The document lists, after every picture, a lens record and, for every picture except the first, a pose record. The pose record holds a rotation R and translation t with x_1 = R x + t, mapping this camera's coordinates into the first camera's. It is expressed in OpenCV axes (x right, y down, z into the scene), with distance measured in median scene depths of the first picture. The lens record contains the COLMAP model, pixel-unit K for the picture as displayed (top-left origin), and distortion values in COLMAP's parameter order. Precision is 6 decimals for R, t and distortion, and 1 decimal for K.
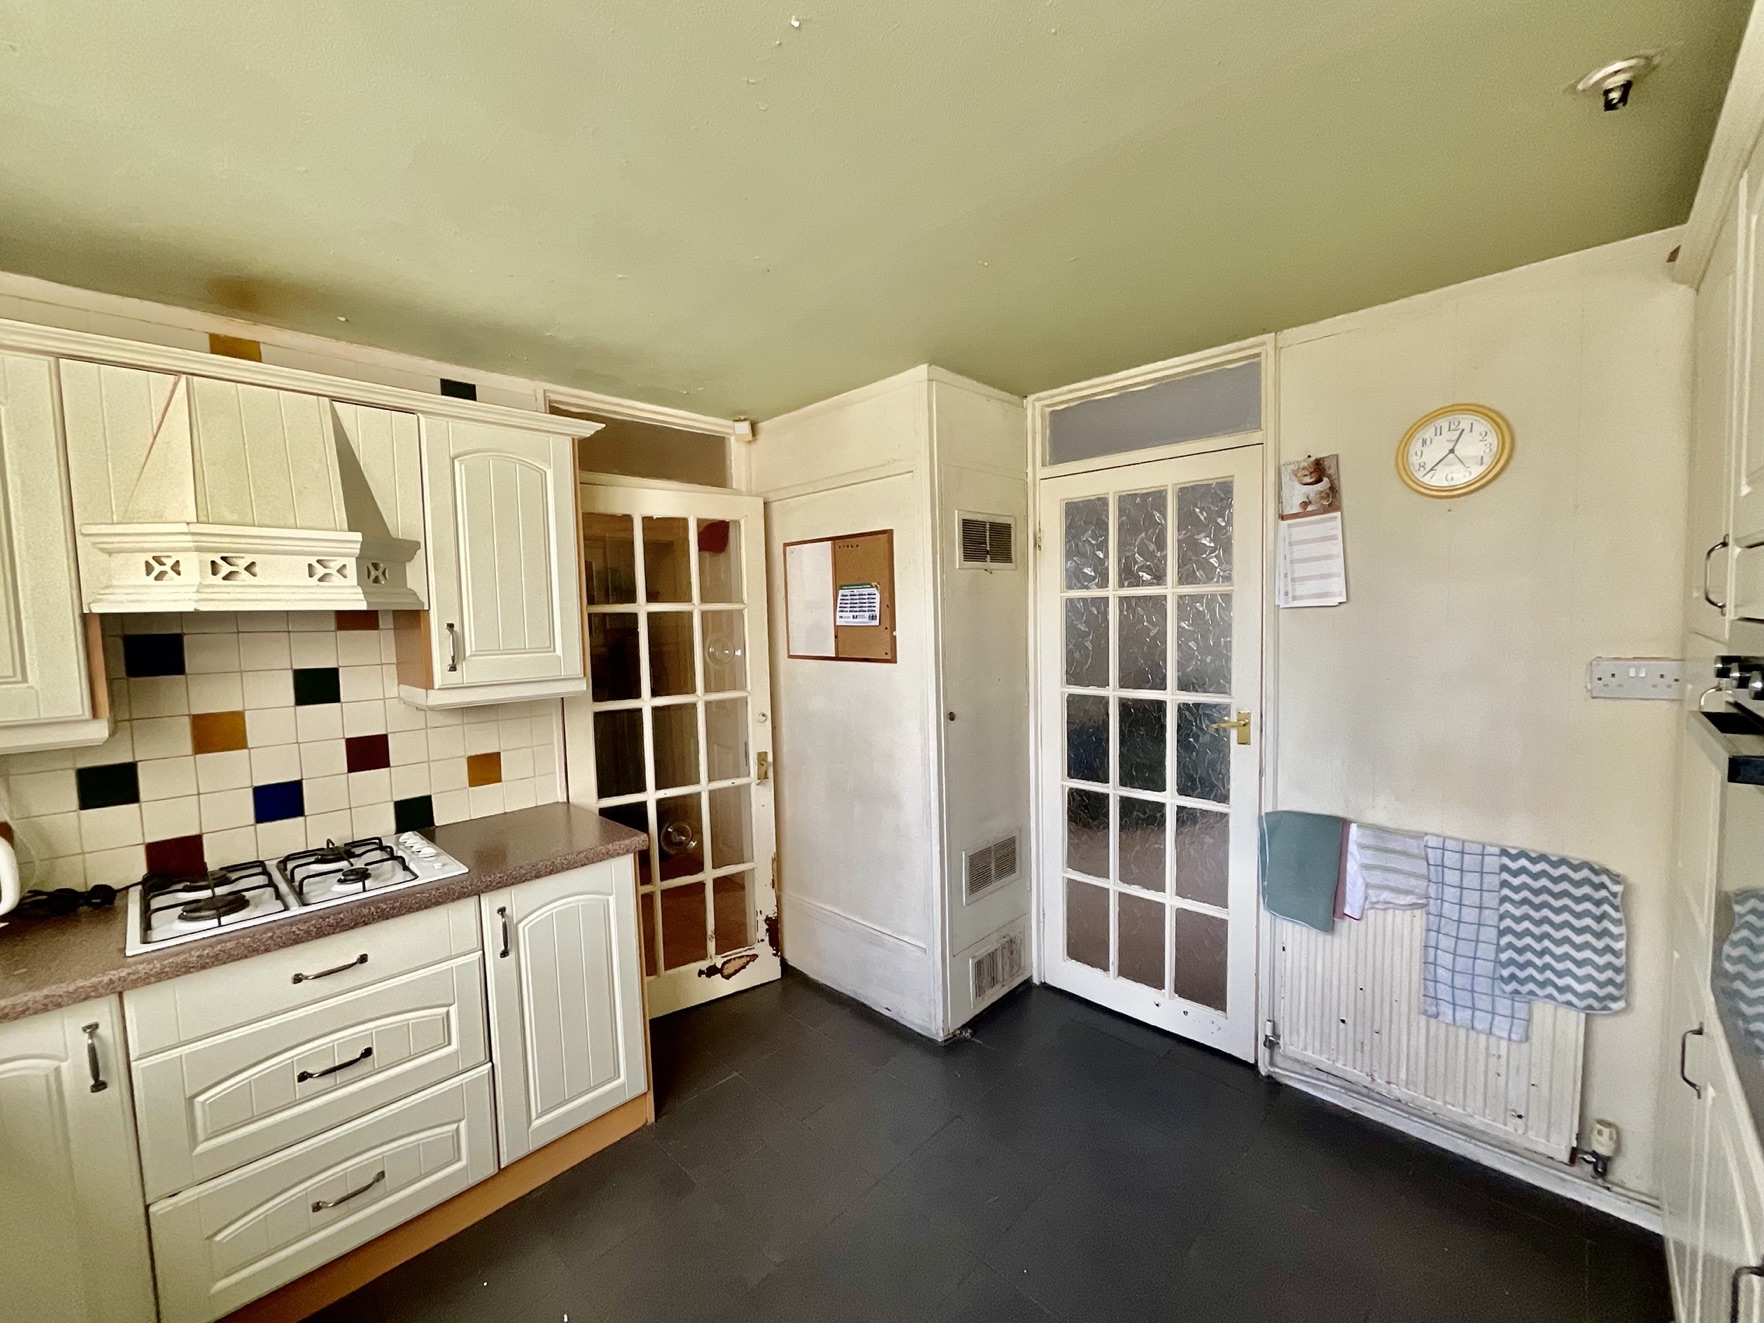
lens RADIAL K [[714.9, 0, 881.1], [0, 714.9, 665.1], [0, 0, 1]] dist [-0.001831, -0.000232]
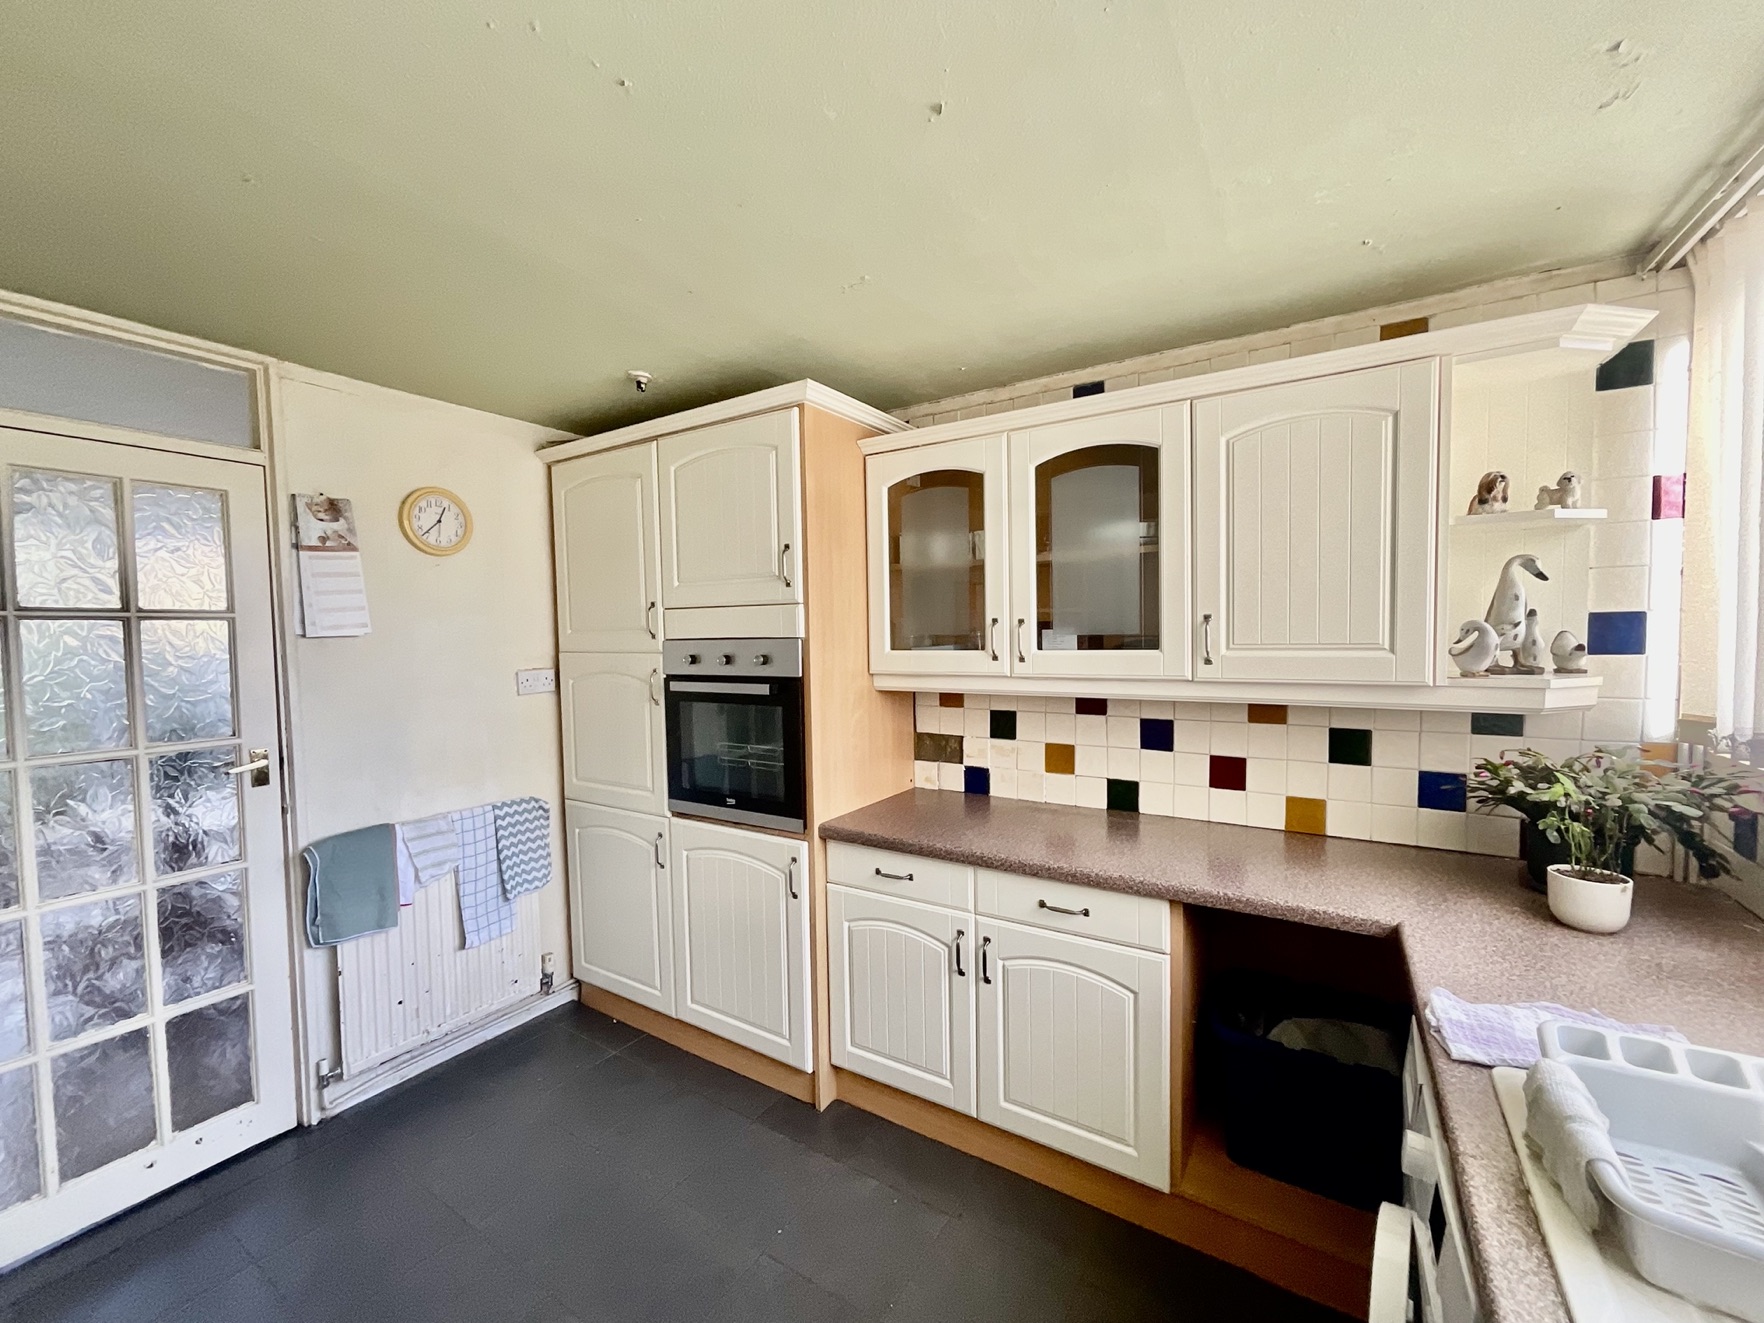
lens RADIAL K [[714.9, 0, 881.1], [0, 714.9, 665.1], [0, 0, 1]] dist [-0.001831, -0.000232]
pose [[-0.212167, -0.014888, 0.977120, -0.629633], [0.093432, 0.994994, 0.035448, -0.001688], [-0.972757, 0.098815, -0.209713, 0.458423]]
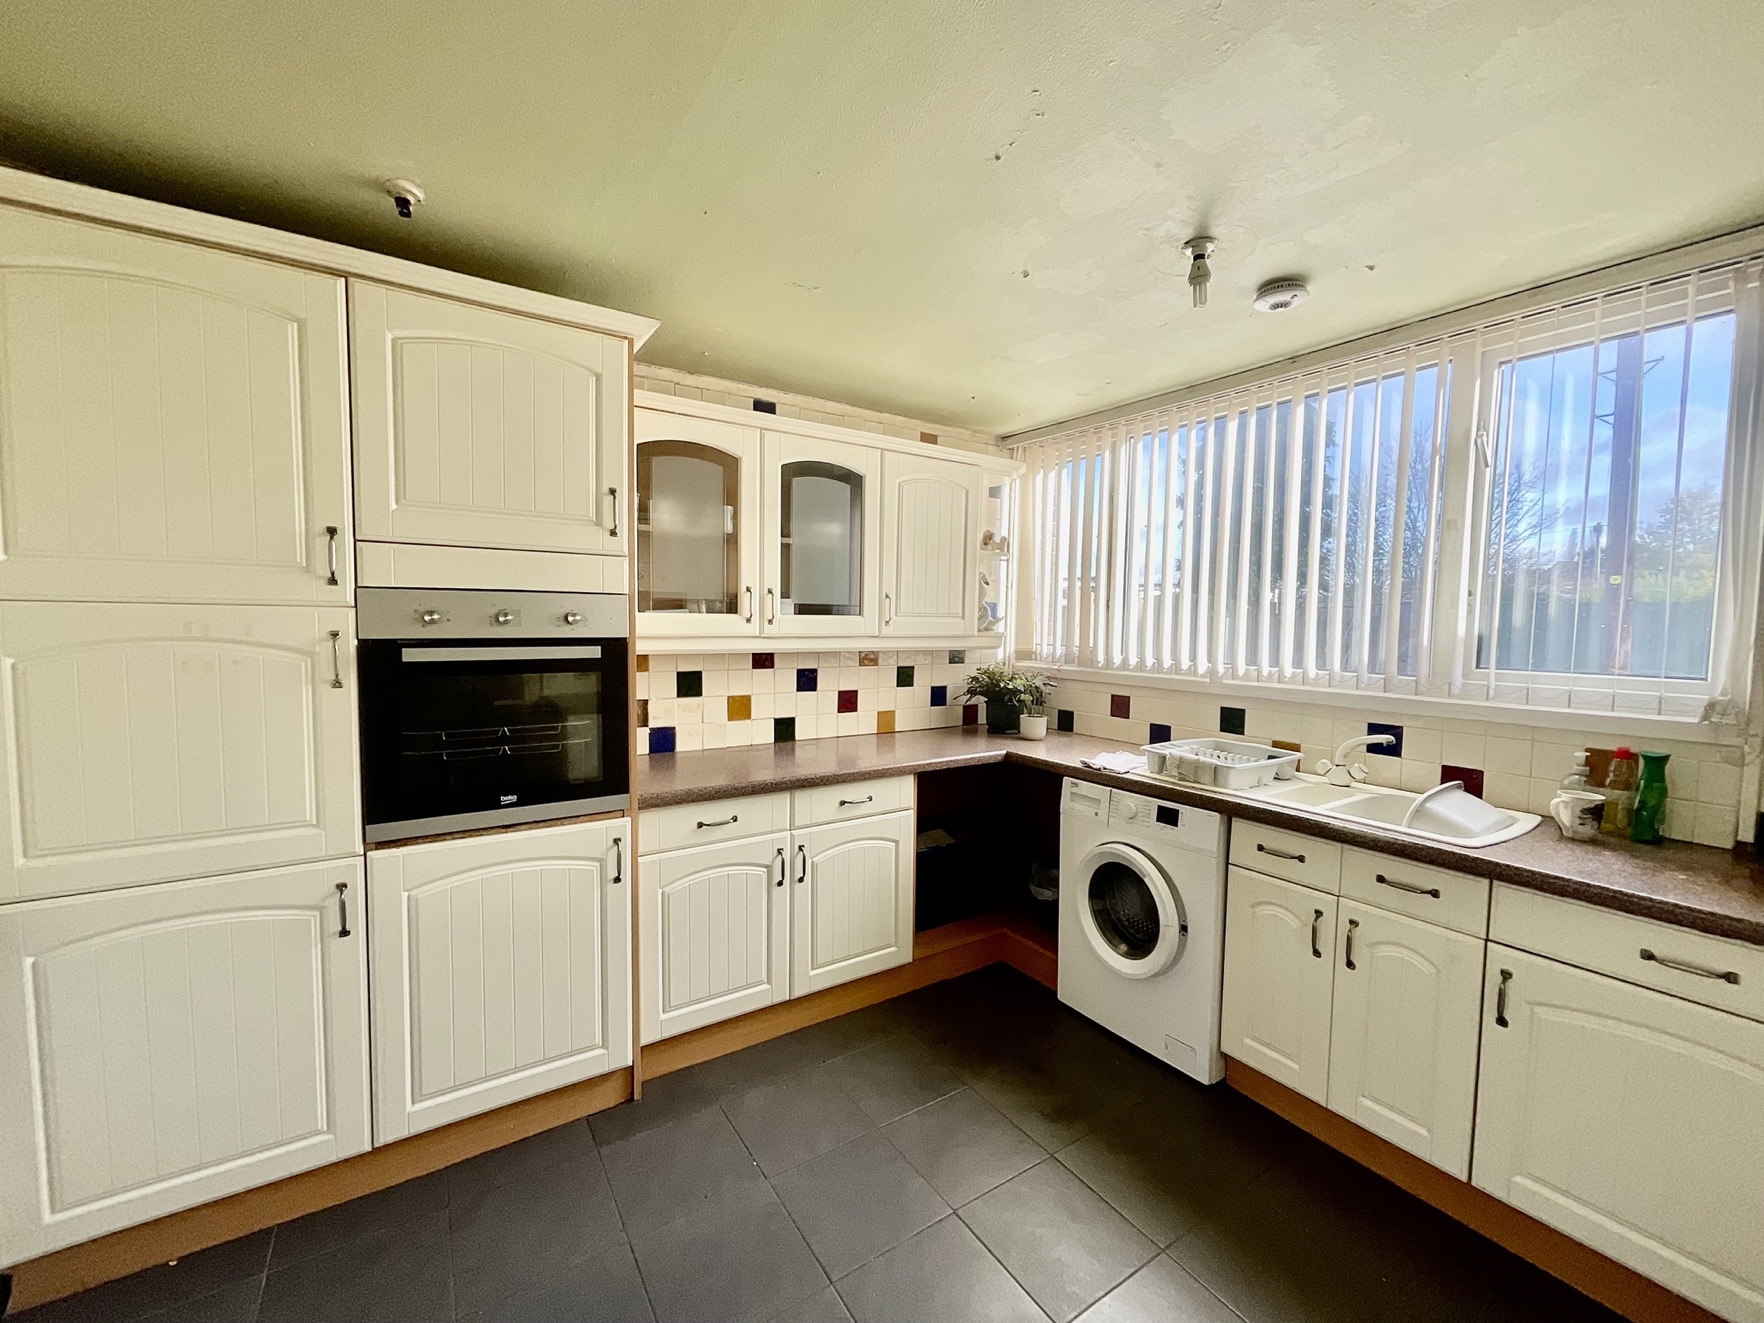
lens RADIAL K [[714.9, 0, 881.1], [0, 714.9, 665.1], [0, 0, 1]] dist [-0.001831, -0.000232]
pose [[-0.979432, 0.001134, 0.201769, -0.096373], [0.028059, 0.991033, 0.130636, -0.037505], [-0.199812, 0.133610, -0.970682, 1.237494]]
